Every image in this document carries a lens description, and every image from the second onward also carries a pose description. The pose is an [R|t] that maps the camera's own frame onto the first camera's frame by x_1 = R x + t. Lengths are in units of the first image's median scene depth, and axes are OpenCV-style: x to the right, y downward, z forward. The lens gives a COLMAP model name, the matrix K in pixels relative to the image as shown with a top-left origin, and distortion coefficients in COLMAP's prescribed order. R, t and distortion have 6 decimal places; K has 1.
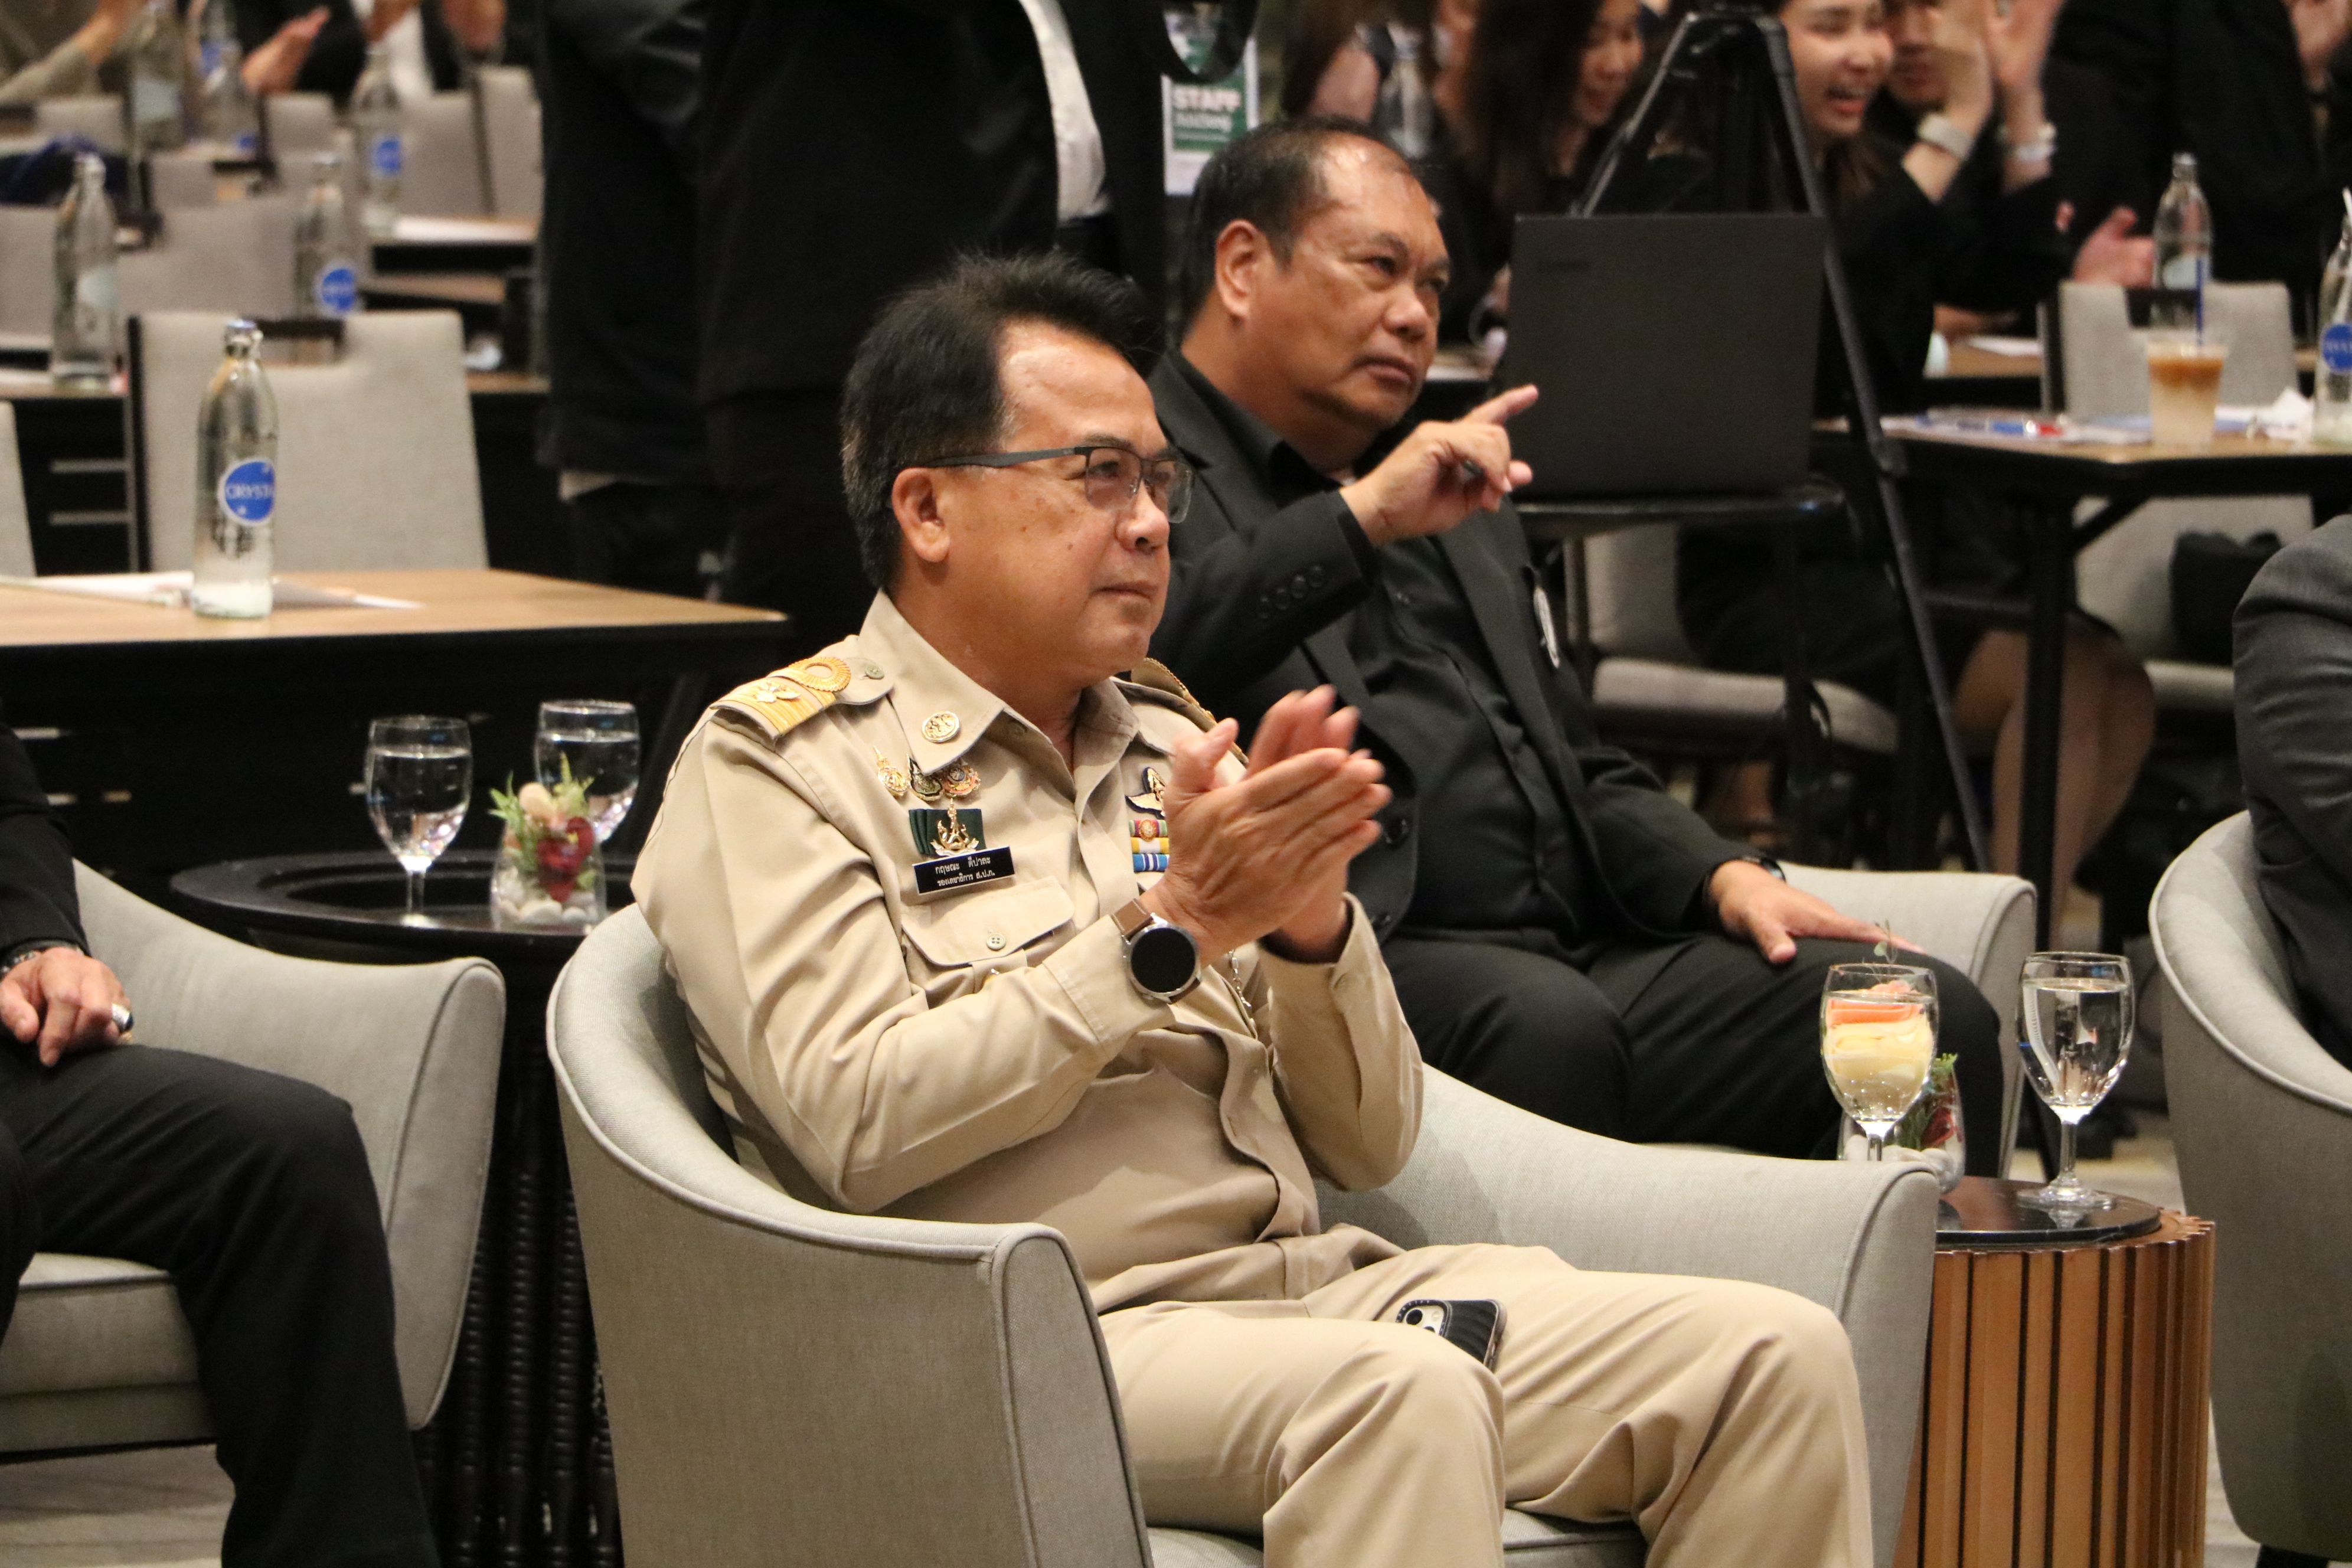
lens RADIAL K [[15387.6, 0, 1171.1], [0, 15387.6, 787.6], [0, 0, 1]] dist [0.174309, 0.000000]
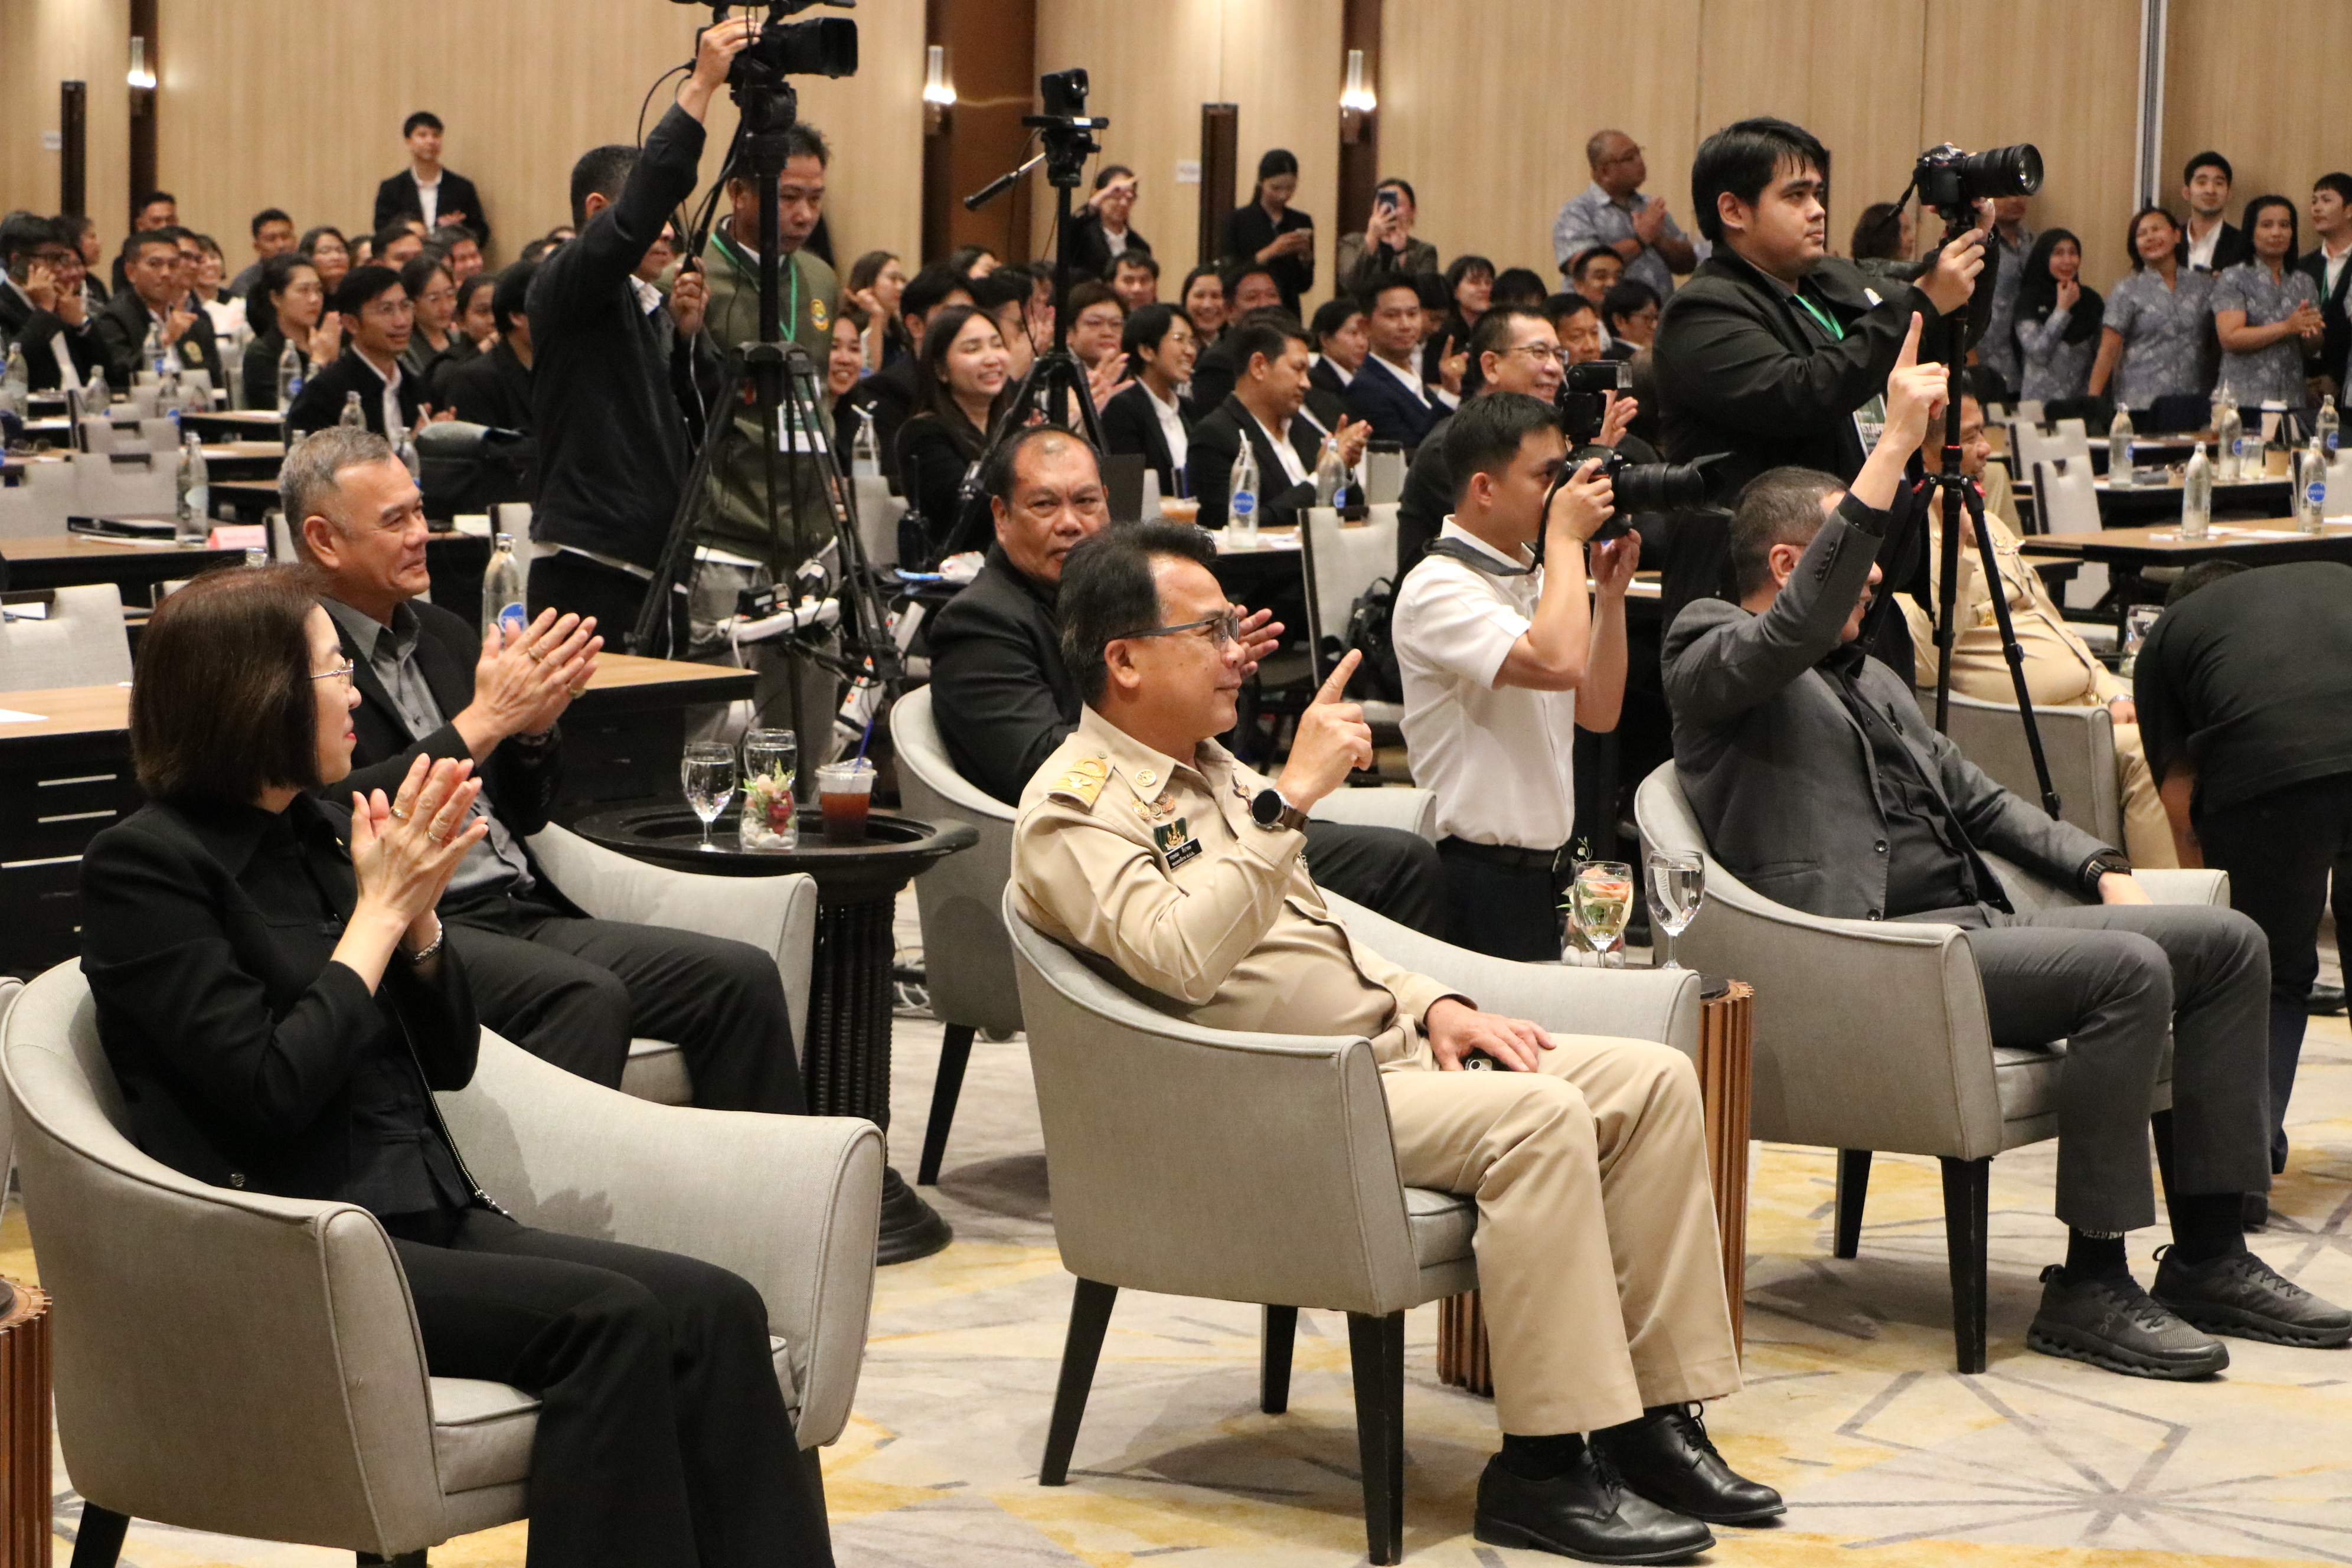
lens RADIAL K [[5947.5, 0, 1168.0], [0, 5947.5, 794.1], [0, 0, 1]] dist [0.107040, 0.000000]
pose [[0.968274, -0.033847, 0.247590, -0.181125], [0.025117, 0.998949, 0.038337, -0.025762], [-0.248627, -0.030902, 0.968106, 0.253779]]
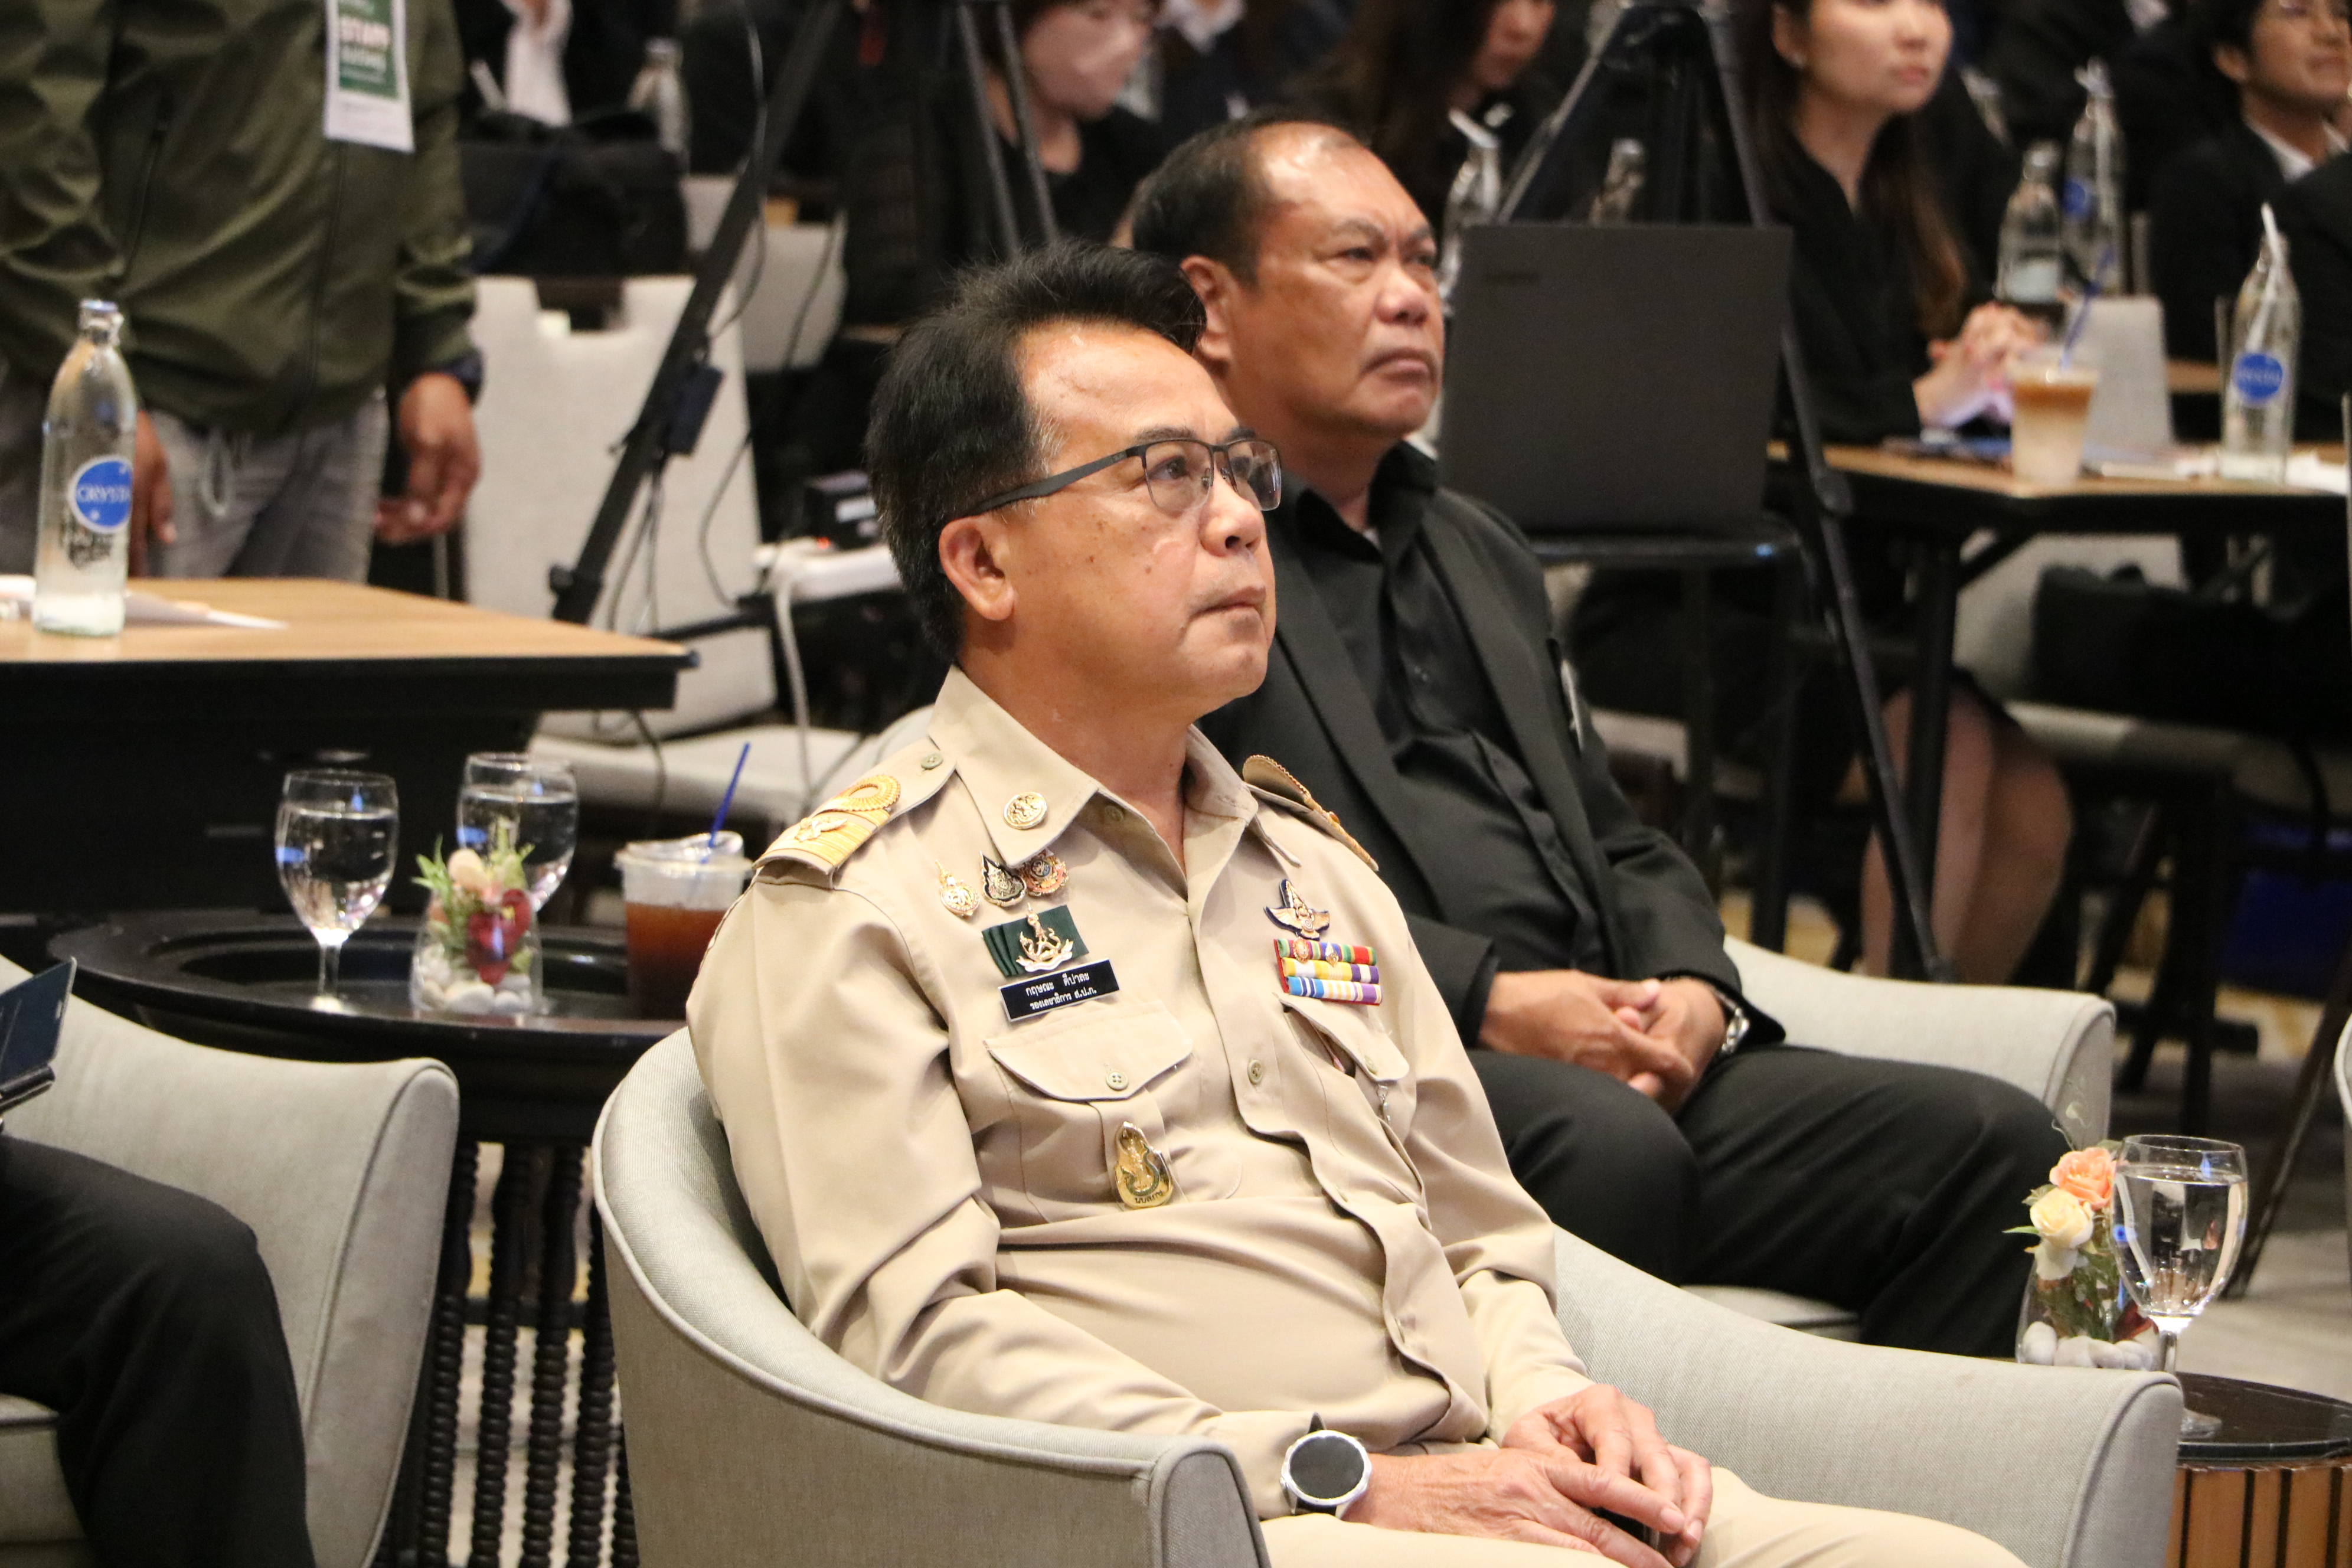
lens RADIAL K [[14770.8, 0, 1187.0], [0, 14770.8, 778.9], [0, 0, 1]] dist [0.079988, 0.000000]
pose [[0.997755, 0.031508, 0.059100, -0.050769], [-0.032069, 0.999449, 0.008567, -0.012993], [-0.058797, -0.010443, 0.998215, 0.155107]]
